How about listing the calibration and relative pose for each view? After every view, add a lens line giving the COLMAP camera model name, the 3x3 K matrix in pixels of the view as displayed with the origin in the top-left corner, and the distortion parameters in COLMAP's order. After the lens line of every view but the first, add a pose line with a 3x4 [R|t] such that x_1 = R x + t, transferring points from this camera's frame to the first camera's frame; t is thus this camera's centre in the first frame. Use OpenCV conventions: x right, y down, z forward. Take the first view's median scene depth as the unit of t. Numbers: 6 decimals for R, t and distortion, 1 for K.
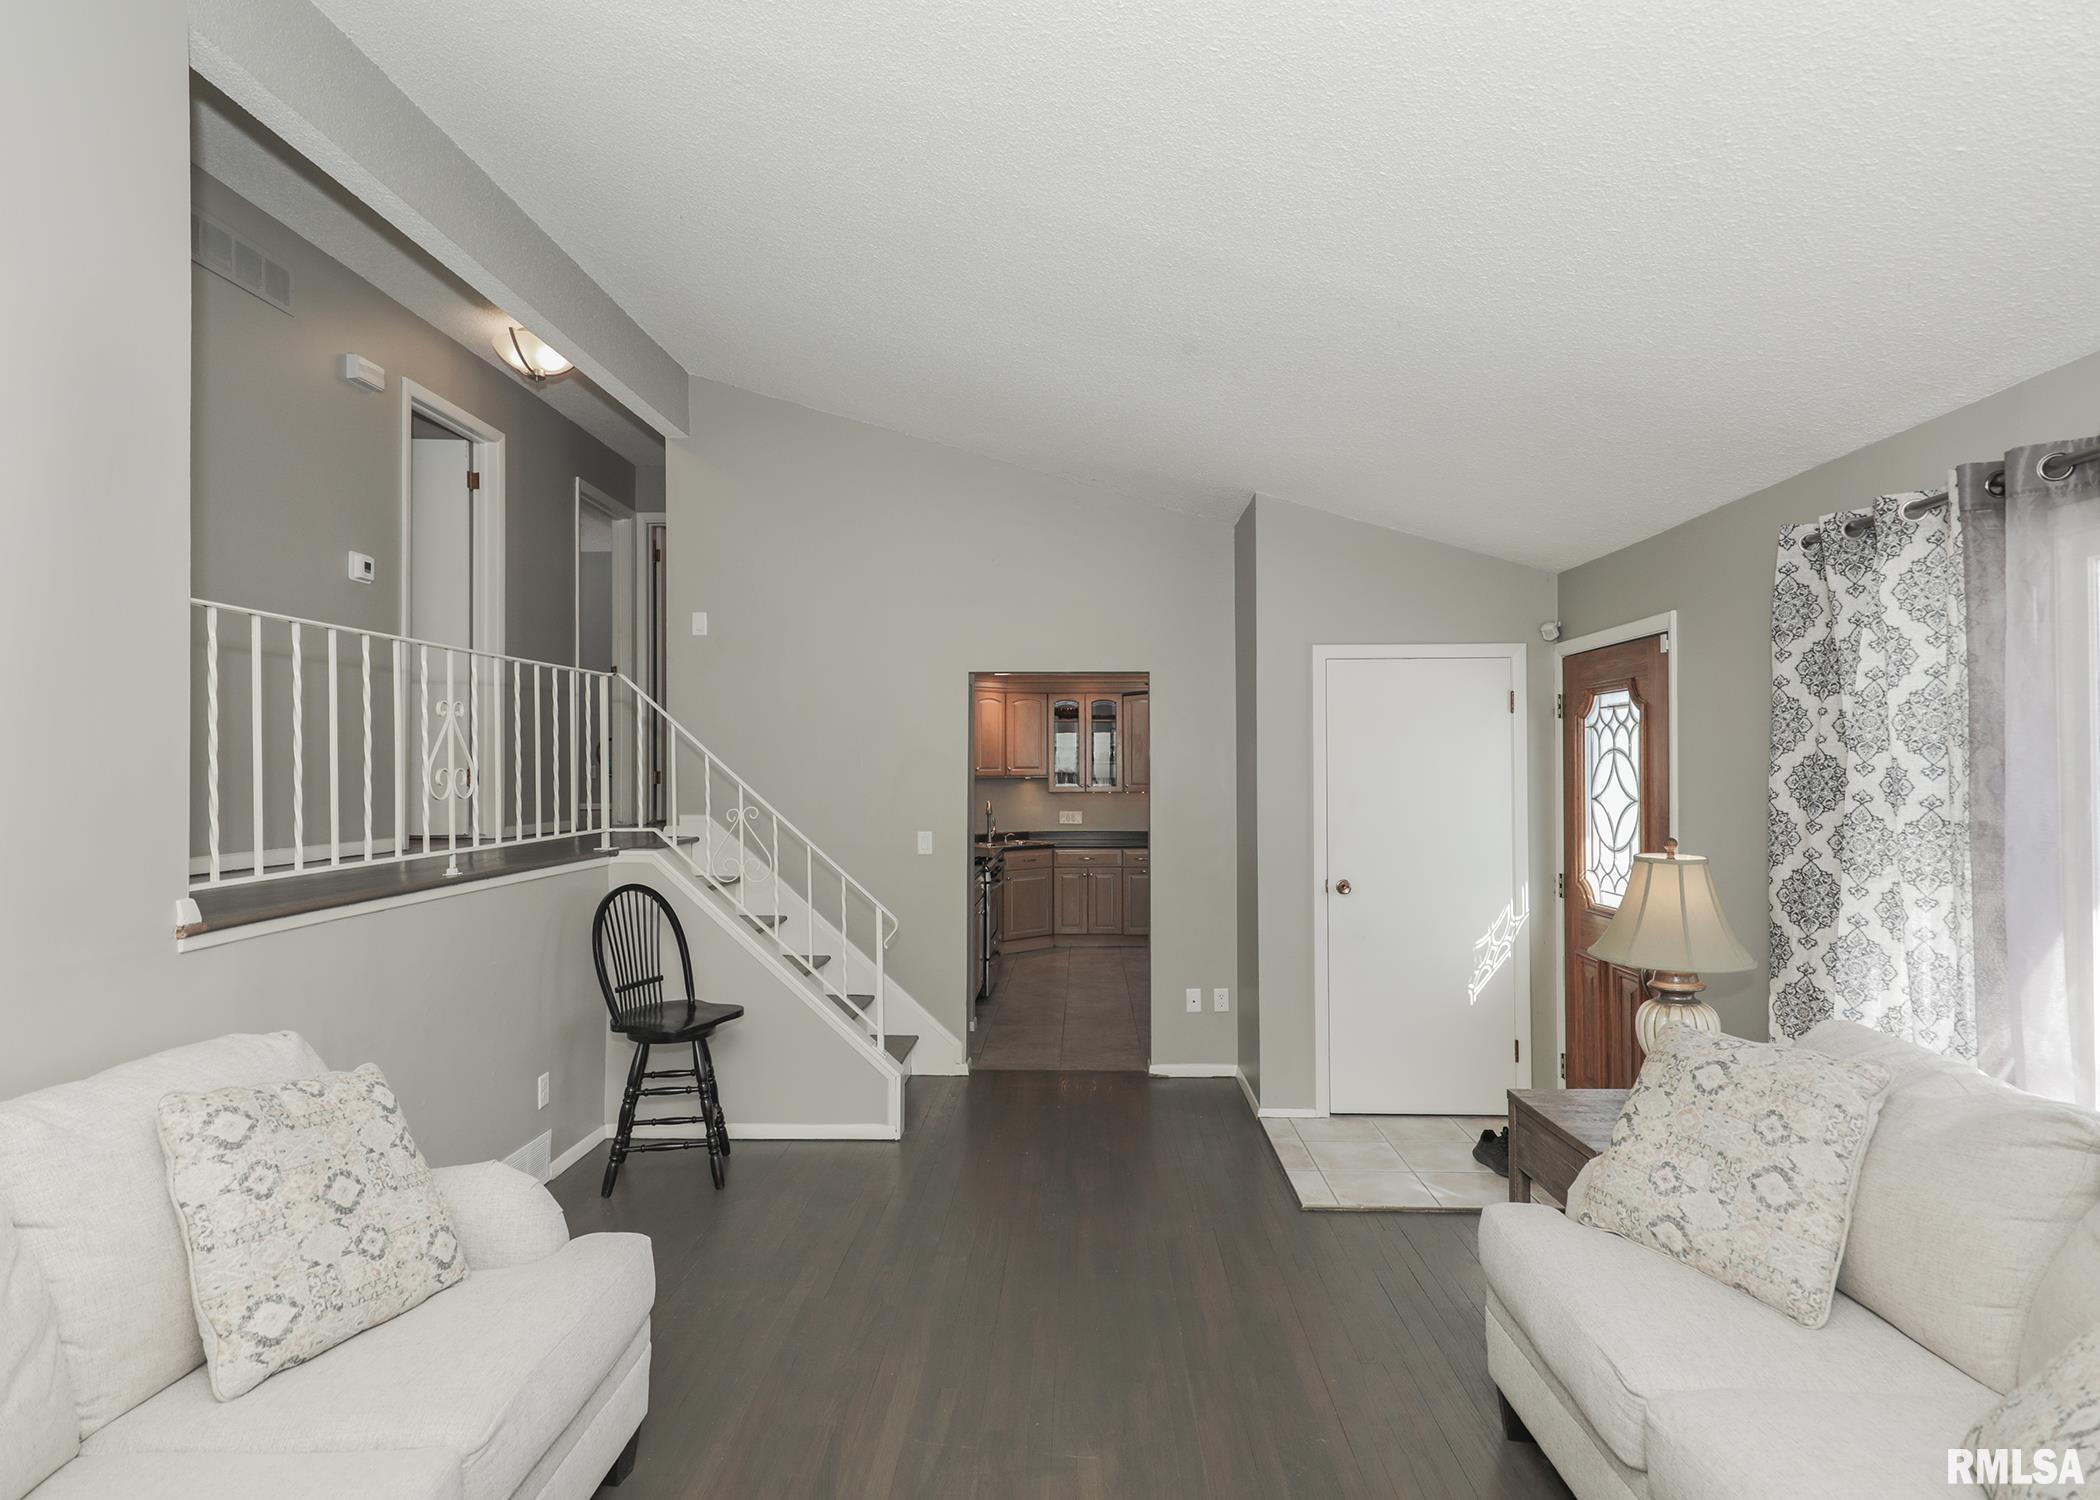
lens RADIAL K [[1168.6, 0, 1050.0], [0, 1168.6, 750.0], [0, 0, 1]] dist [0.058244, -0.035842]
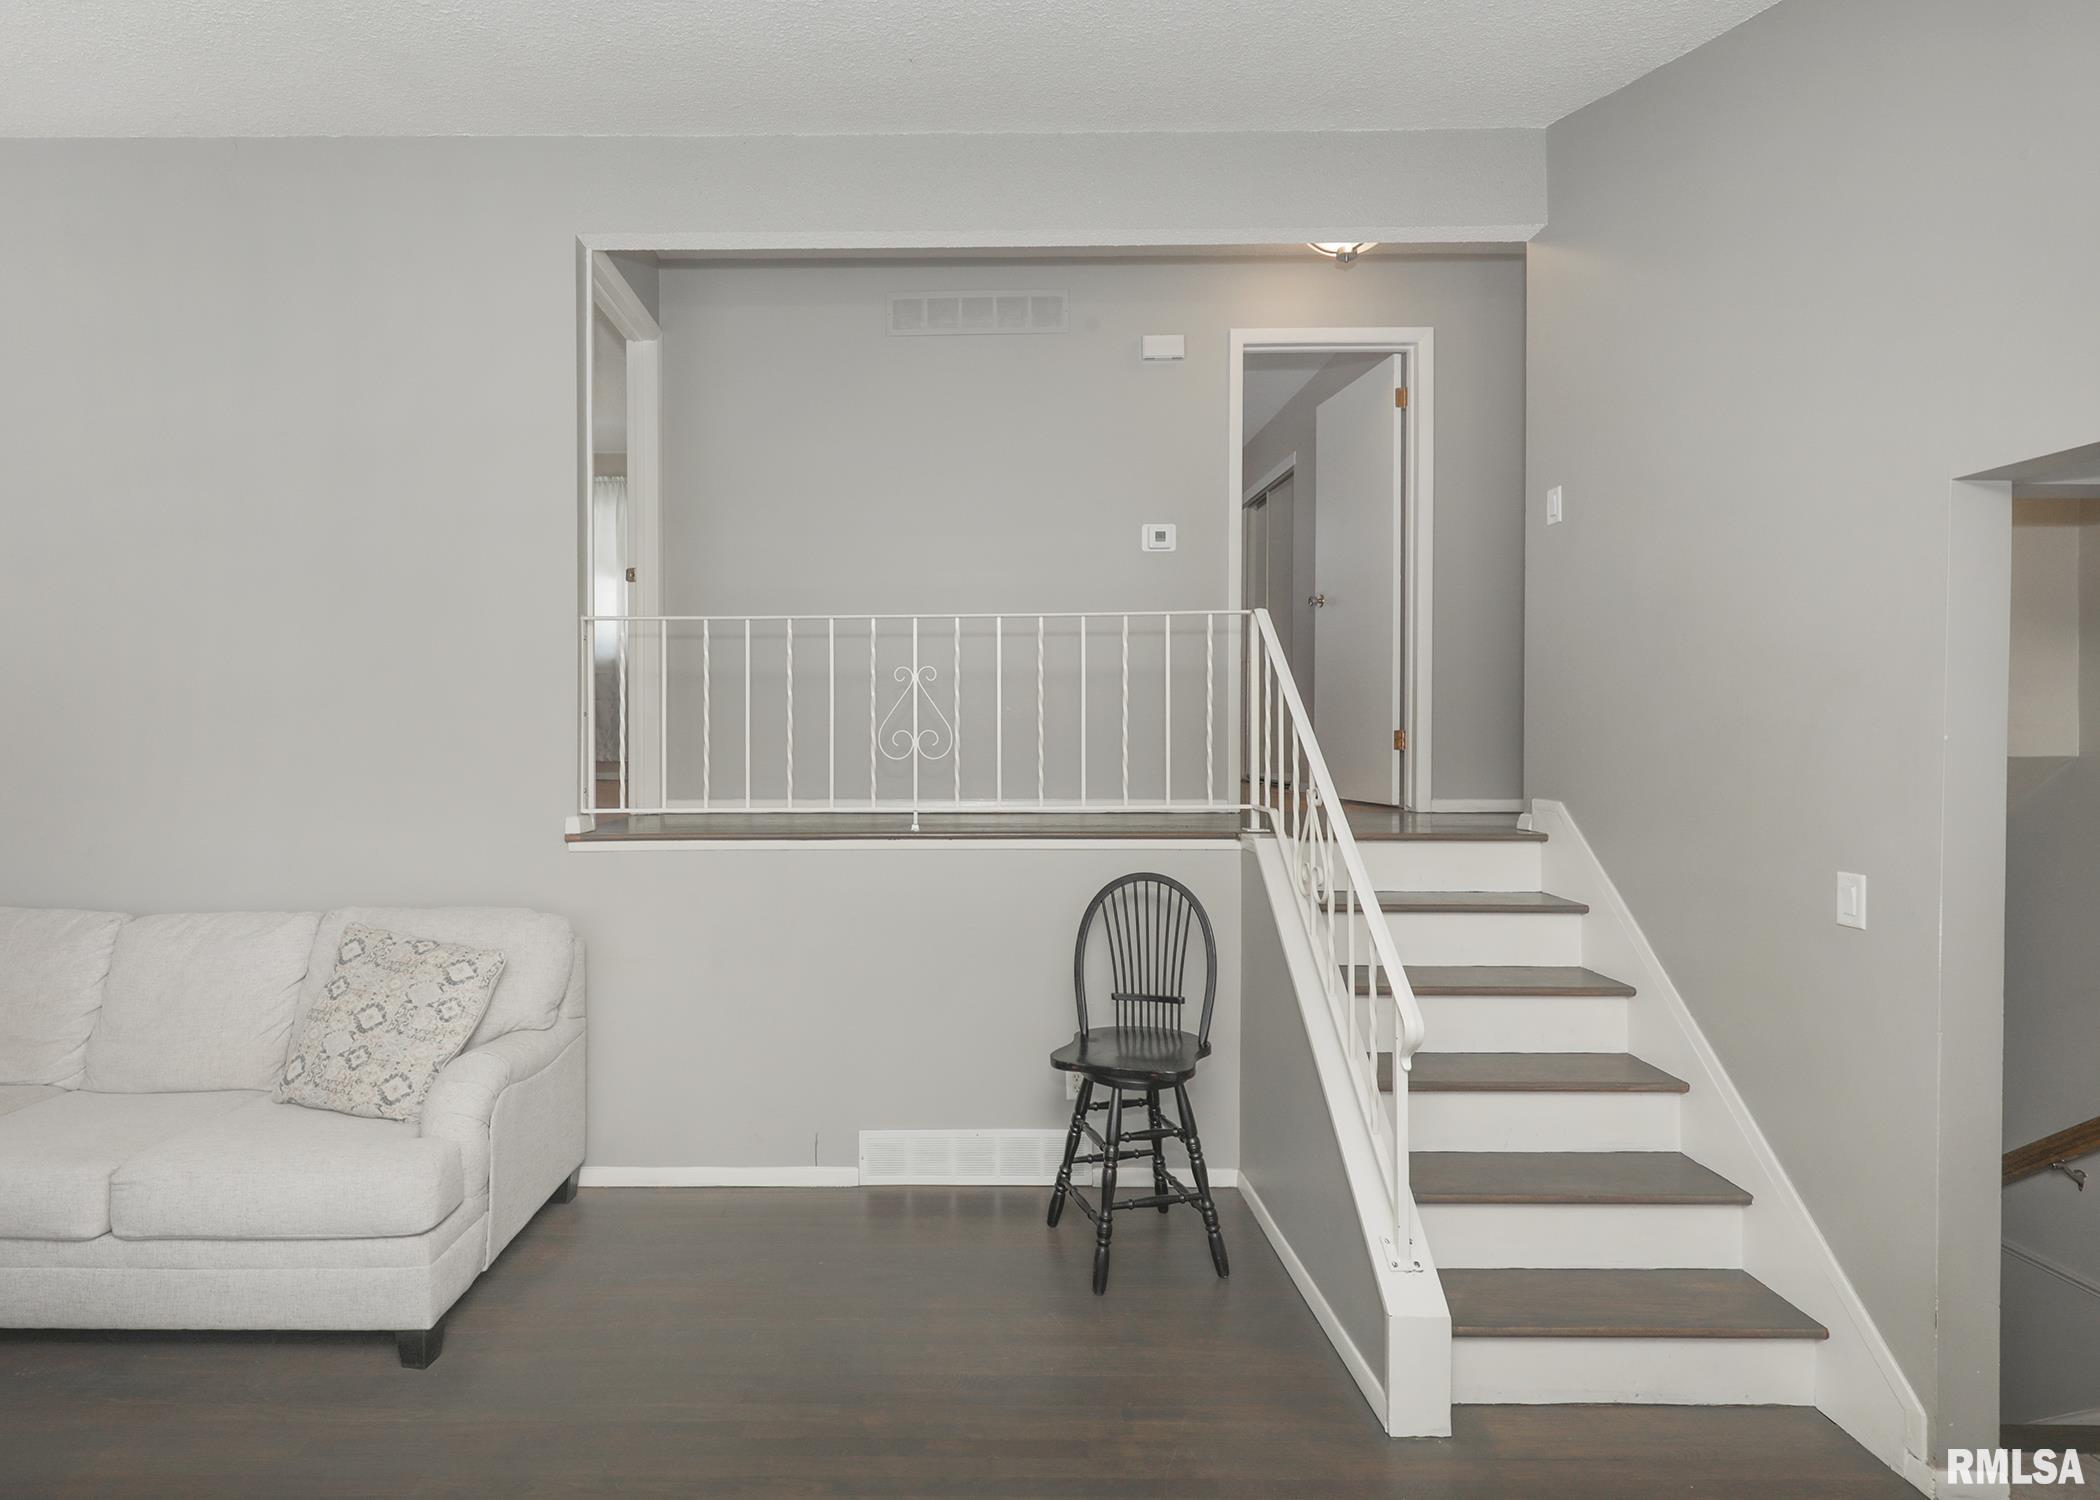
lens RADIAL K [[1046.2, 0, 1050.0], [0, 1046.2, 750.0], [0, 0, 1]] dist [0.002355, -0.000035]
pose [[0.010824, 0.017507, -0.999788, 0.430304], [0.018391, 0.999674, 0.017704, 0.019074], [0.999772, -0.018579, 0.010498, 1.114041]]
